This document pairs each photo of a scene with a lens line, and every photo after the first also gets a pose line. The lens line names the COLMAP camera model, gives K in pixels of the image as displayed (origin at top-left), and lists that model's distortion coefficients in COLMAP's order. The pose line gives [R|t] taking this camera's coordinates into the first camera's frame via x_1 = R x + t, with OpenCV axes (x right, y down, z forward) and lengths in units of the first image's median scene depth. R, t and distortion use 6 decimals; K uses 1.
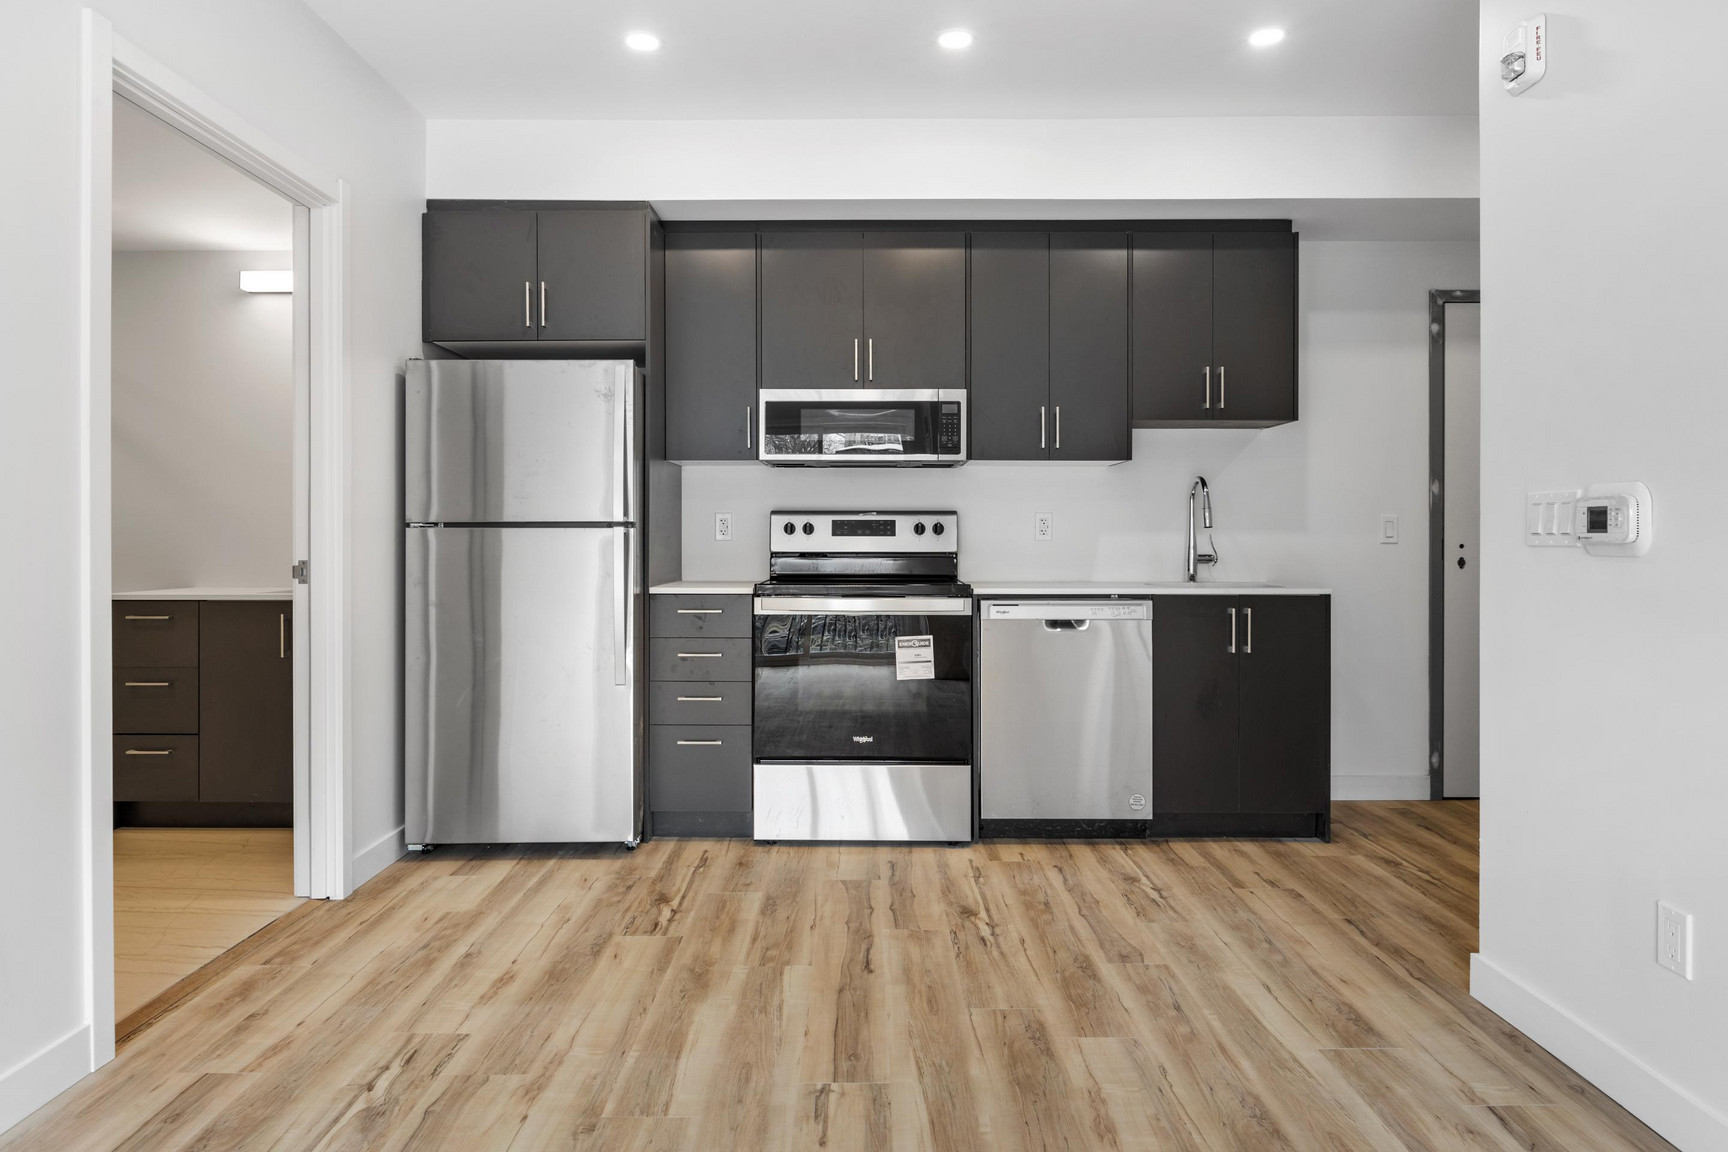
lens RADIAL K [[1101.4, 0, 876.9], [0, 1101.4, 533.8], [0, 0, 1]] dist [0.006438, 0.001431]
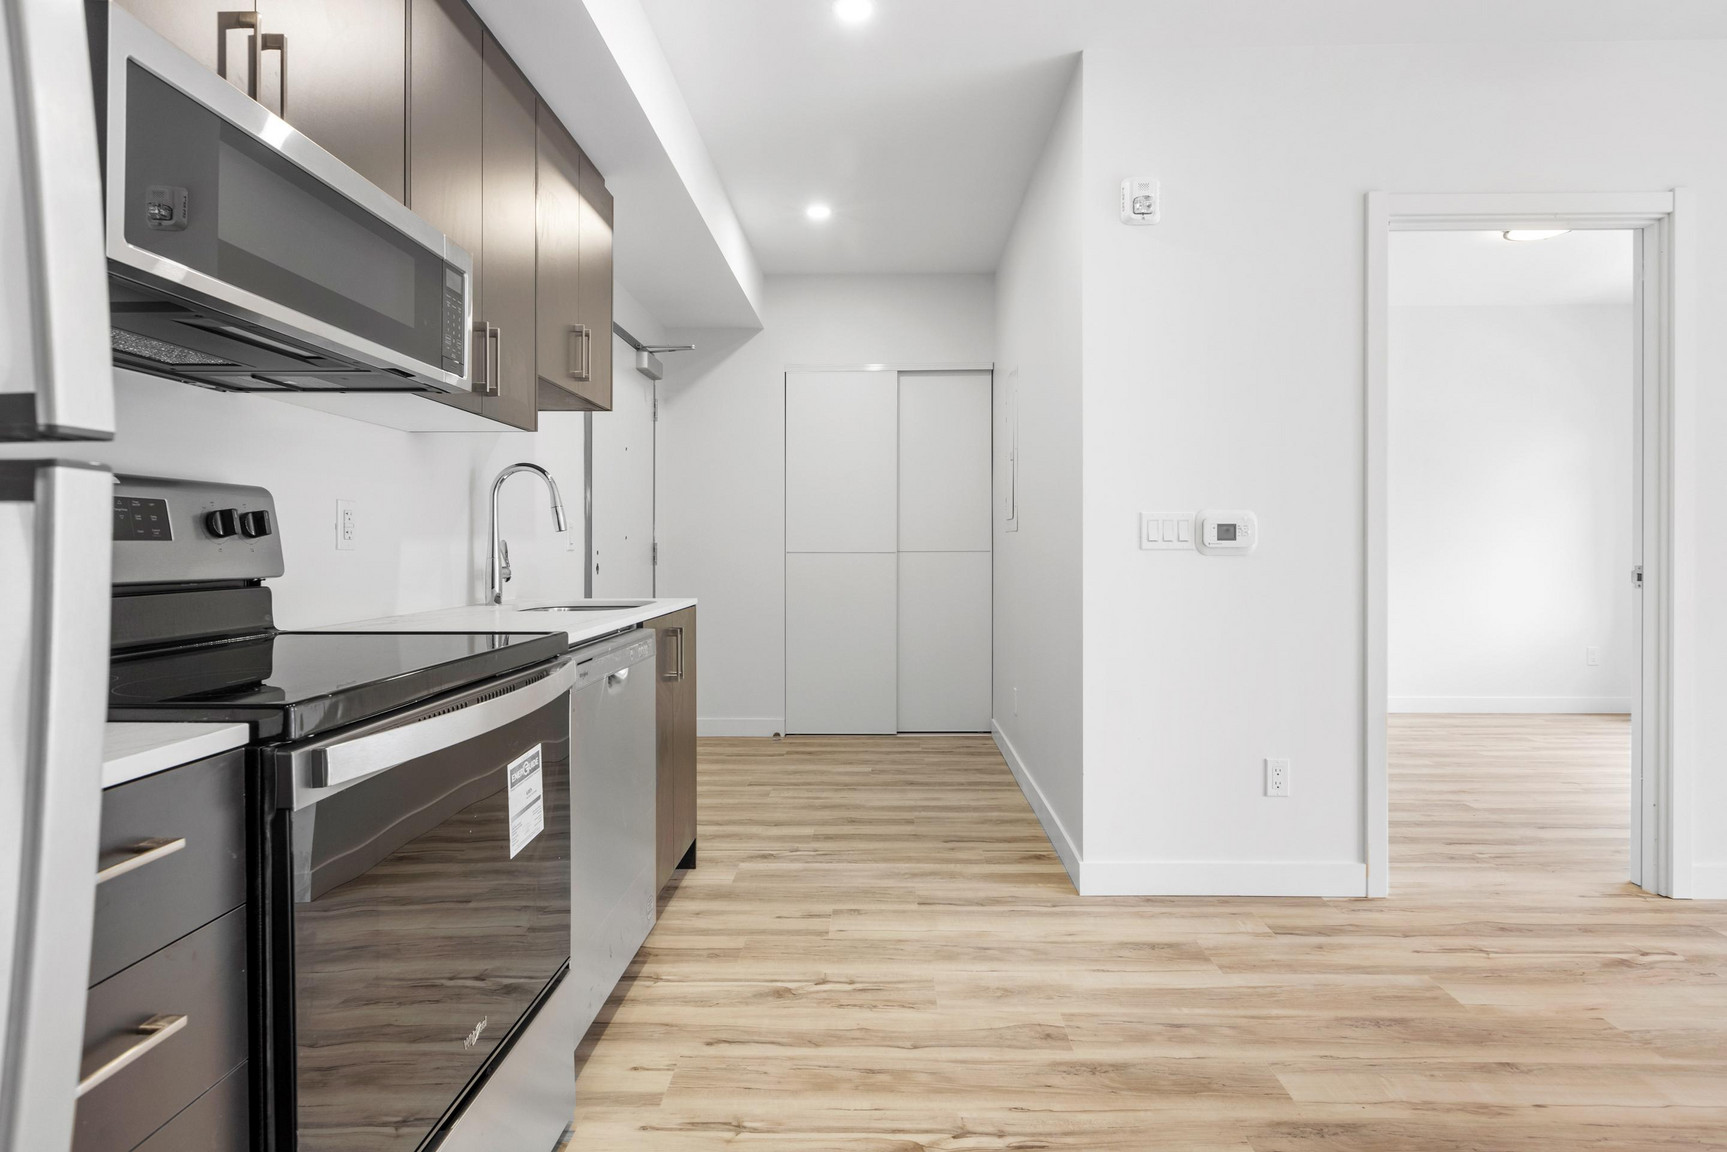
lens RADIAL K [[883.0, 0, 844.1], [0, 883.0, 545.2], [0, 0, 1]] dist [-0.000899, 0.000240]
pose [[0.012334, -0.002197, 0.999922, -0.457978], [-0.003173, 0.999992, 0.002236, 0.003564], [-0.999919, -0.003200, 0.012327, 1.153310]]
